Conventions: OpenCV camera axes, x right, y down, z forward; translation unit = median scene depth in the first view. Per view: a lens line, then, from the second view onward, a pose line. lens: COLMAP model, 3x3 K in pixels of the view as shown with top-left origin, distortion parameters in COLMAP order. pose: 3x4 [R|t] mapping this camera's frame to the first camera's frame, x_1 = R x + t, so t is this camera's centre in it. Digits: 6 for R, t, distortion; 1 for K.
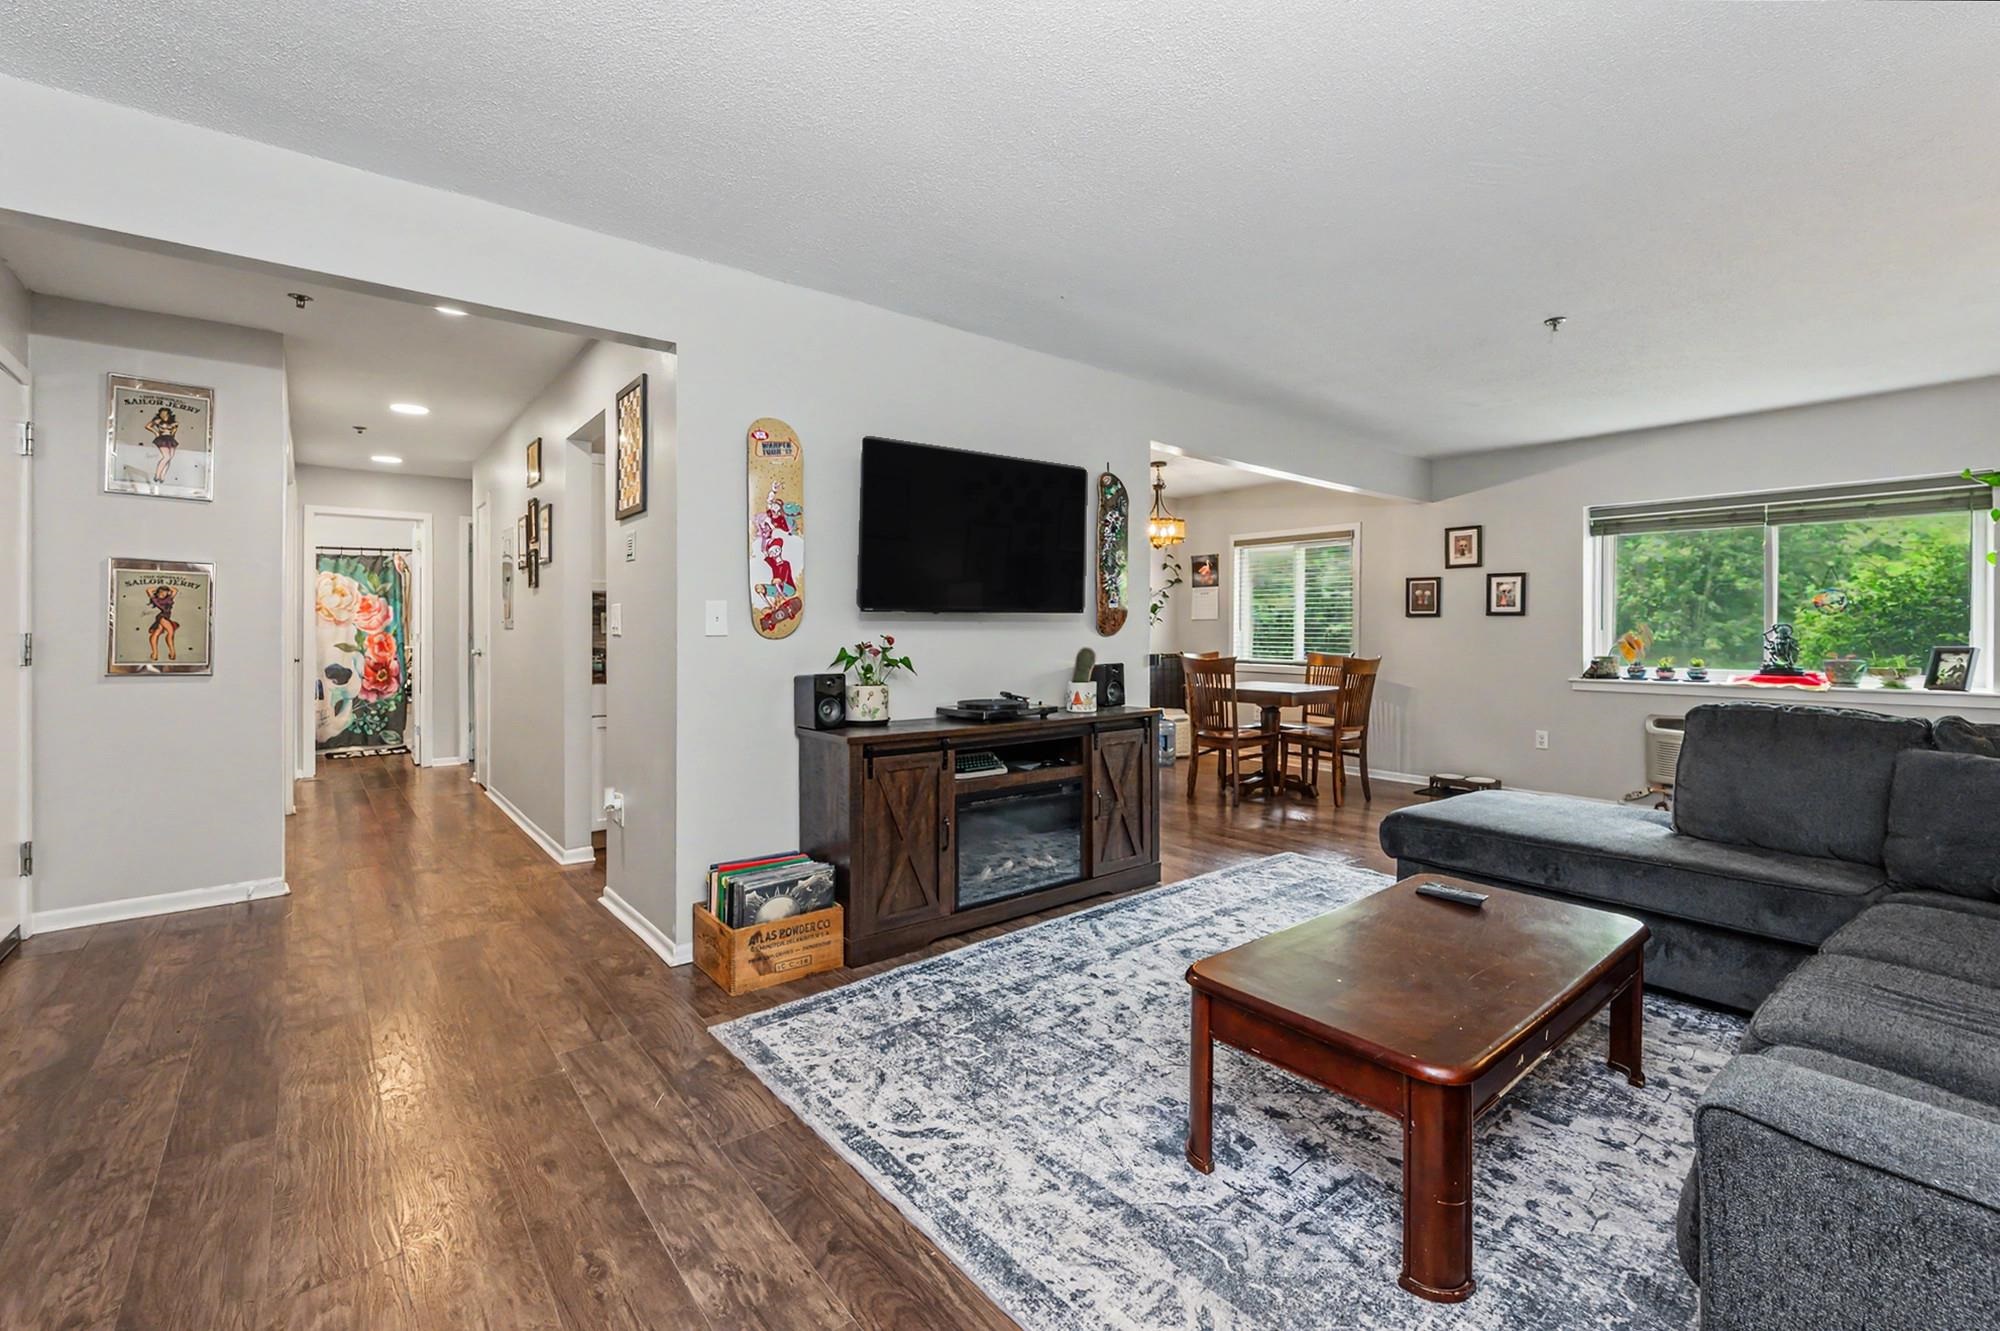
lens RADIAL K [[861.9, 0, 1007.9], [0, 861.9, 633.9], [0, 0, 1]] dist [-0.001274, -0.000140]
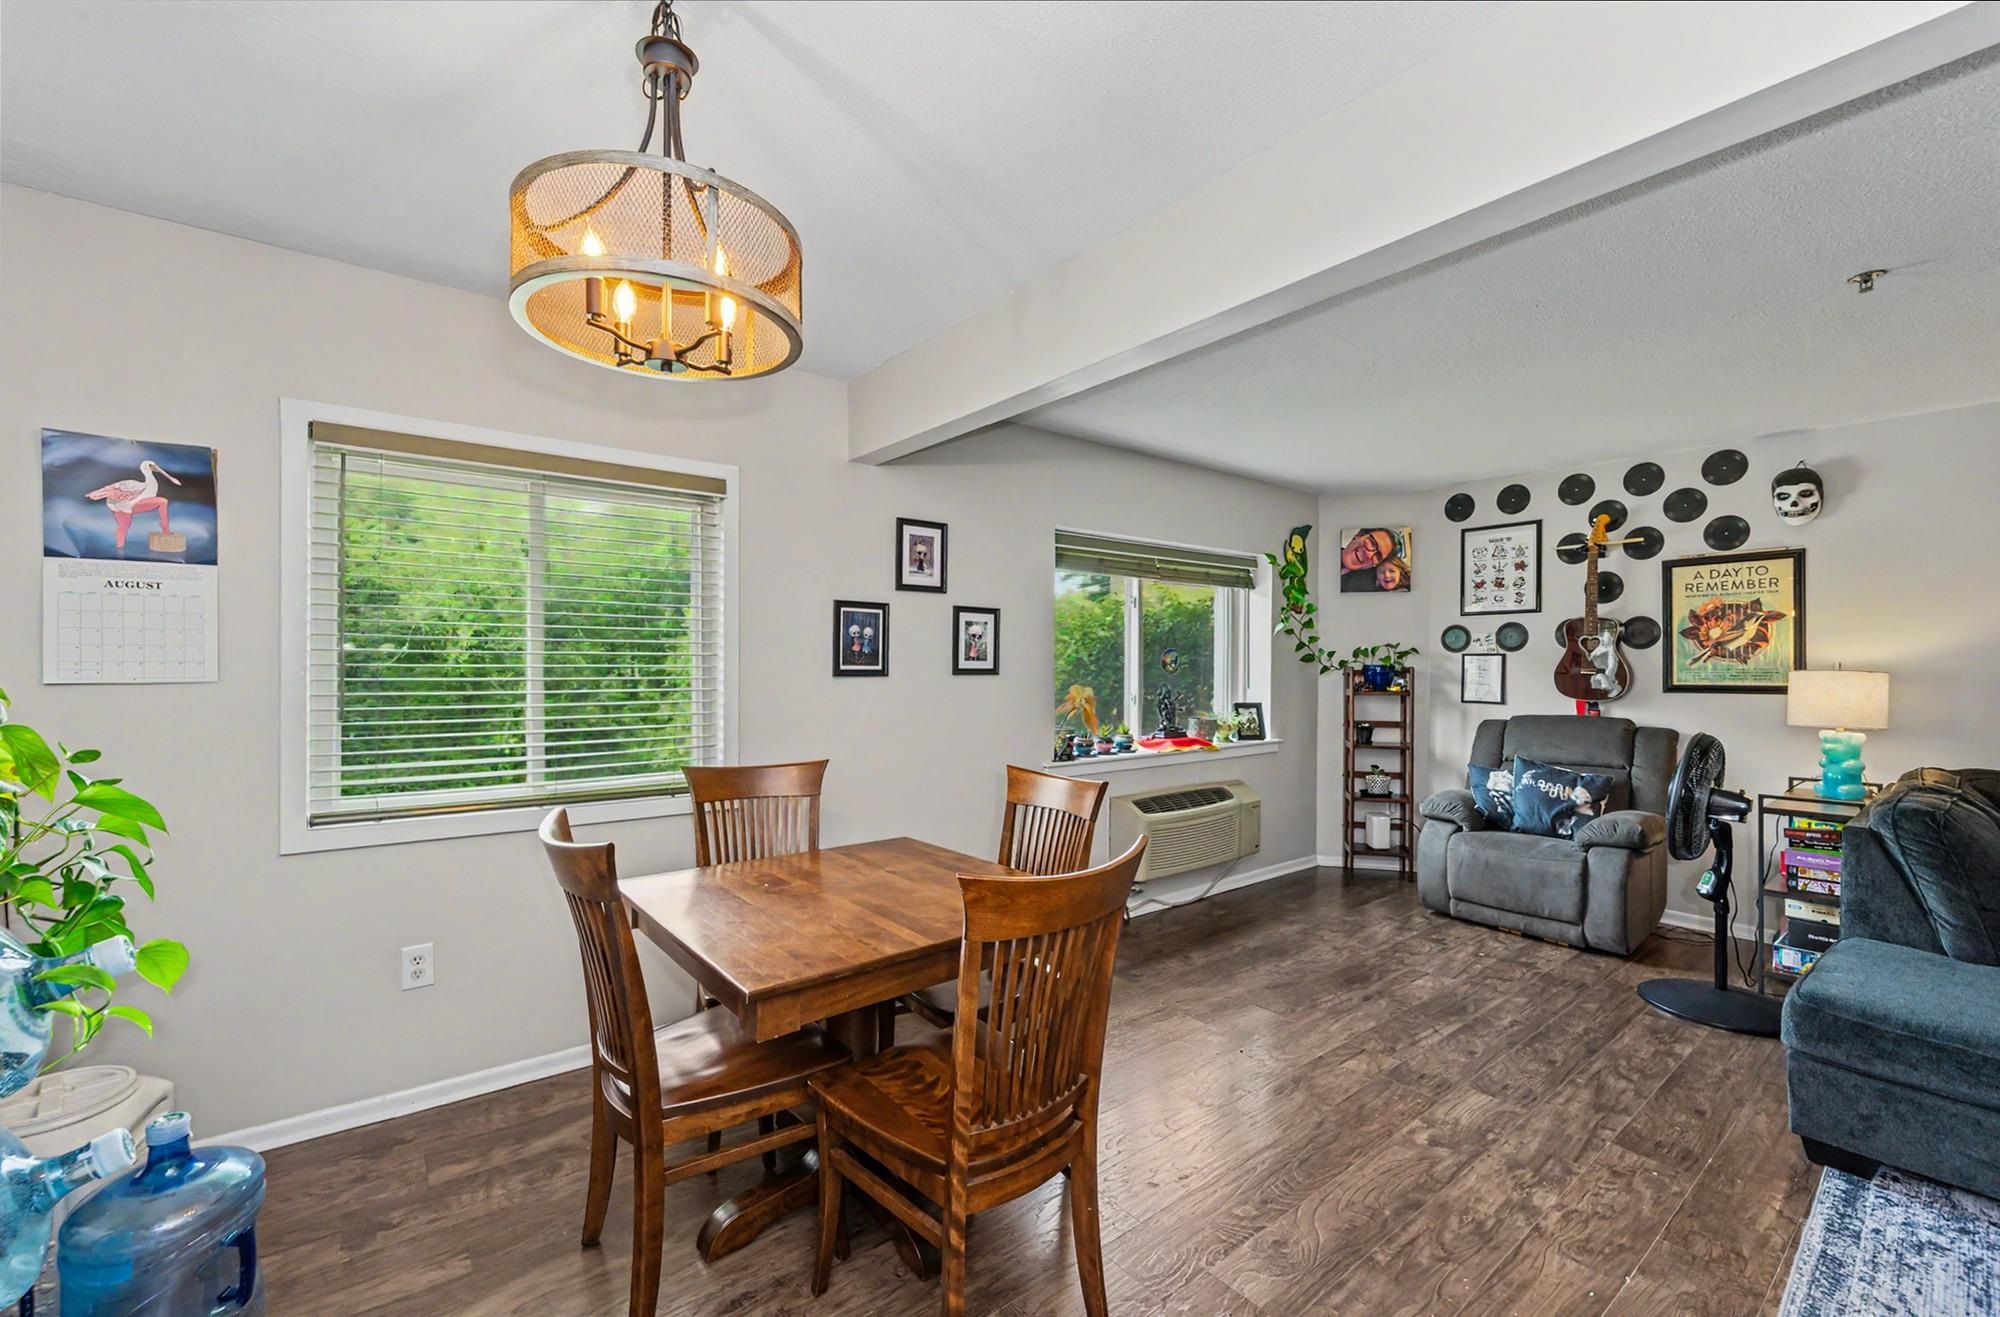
lens RADIAL K [[815.5, 0, 988.2], [0, 815.5, 666.6], [0, 0, 1]] dist [-0.002248, -0.000314]
pose [[0.027379, -0.010614, 0.999569, -0.036934], [-0.002669, 0.999939, 0.010691, -0.062818], [-0.999622, -0.002960, 0.027350, 1.831702]]
